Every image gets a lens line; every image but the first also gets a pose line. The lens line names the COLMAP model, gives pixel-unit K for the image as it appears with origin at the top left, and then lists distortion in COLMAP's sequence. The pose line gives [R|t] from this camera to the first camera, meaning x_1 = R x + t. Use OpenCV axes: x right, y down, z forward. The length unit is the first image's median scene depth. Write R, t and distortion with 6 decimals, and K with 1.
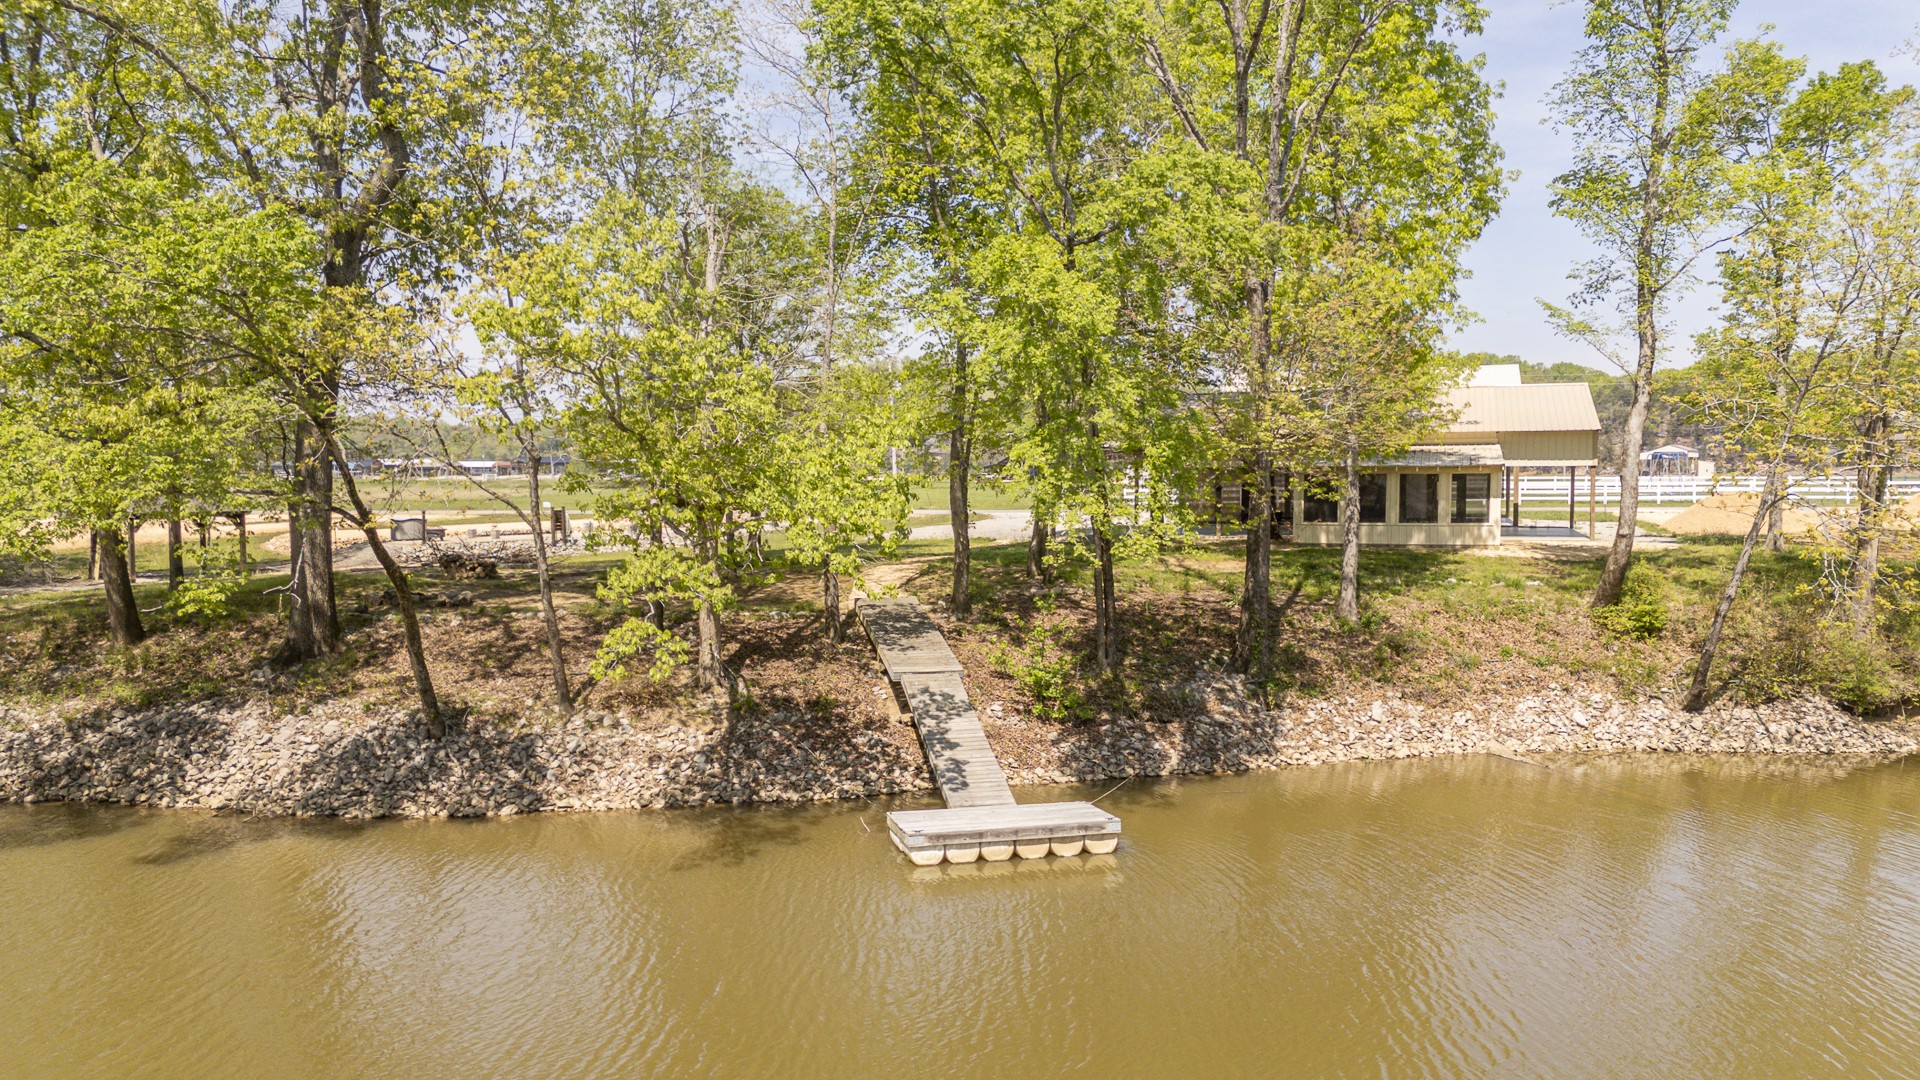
lens RADIAL K [[1422.5, 0, 969.4], [0, 1422.5, 484.7], [0, 0, 1]] dist [0.097938, -0.164397]
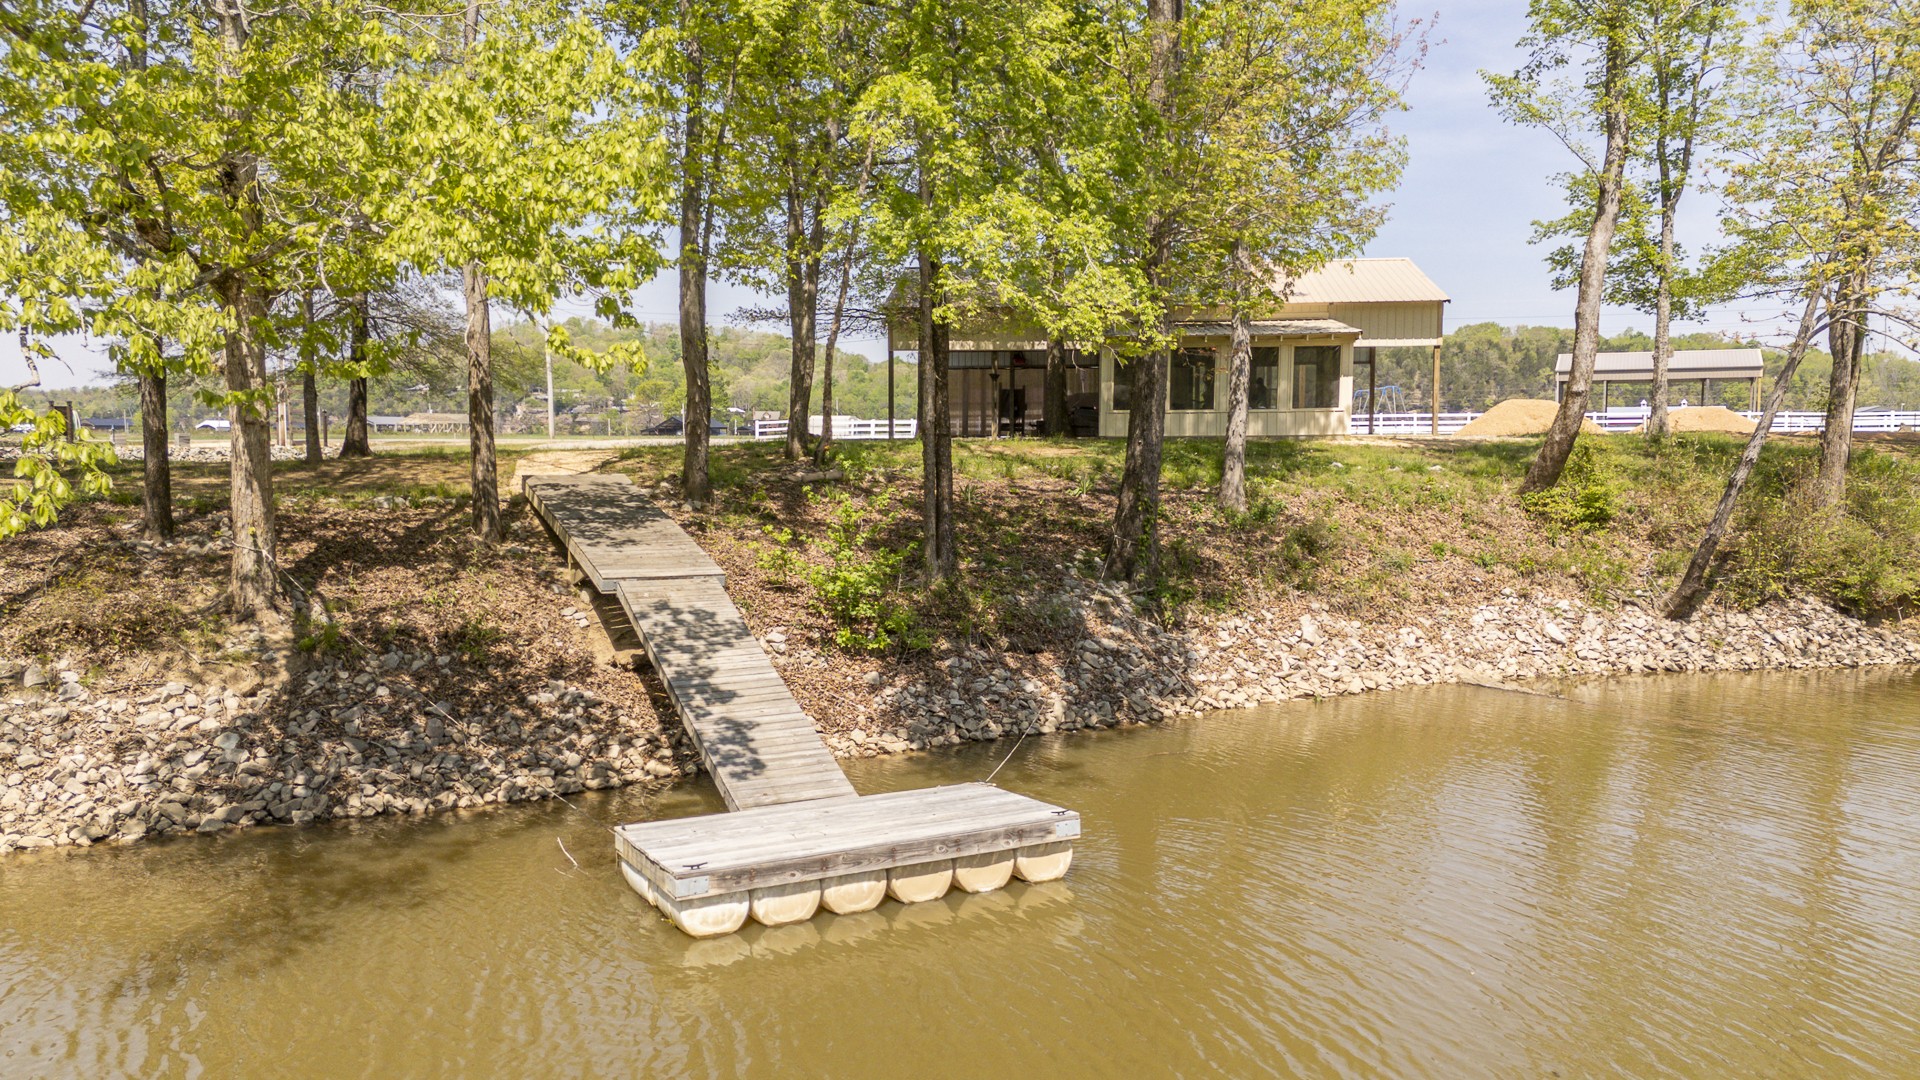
lens RADIAL K [[1422.5, 0, 969.4], [0, 1422.5, 484.7], [0, 0, 1]] dist [0.097938, -0.164397]
pose [[0.970744, -0.003192, 0.240094, -0.046830], [-0.001210, 0.999834, 0.018186, 0.080532], [-0.240112, -0.017945, 0.970579, 0.390793]]
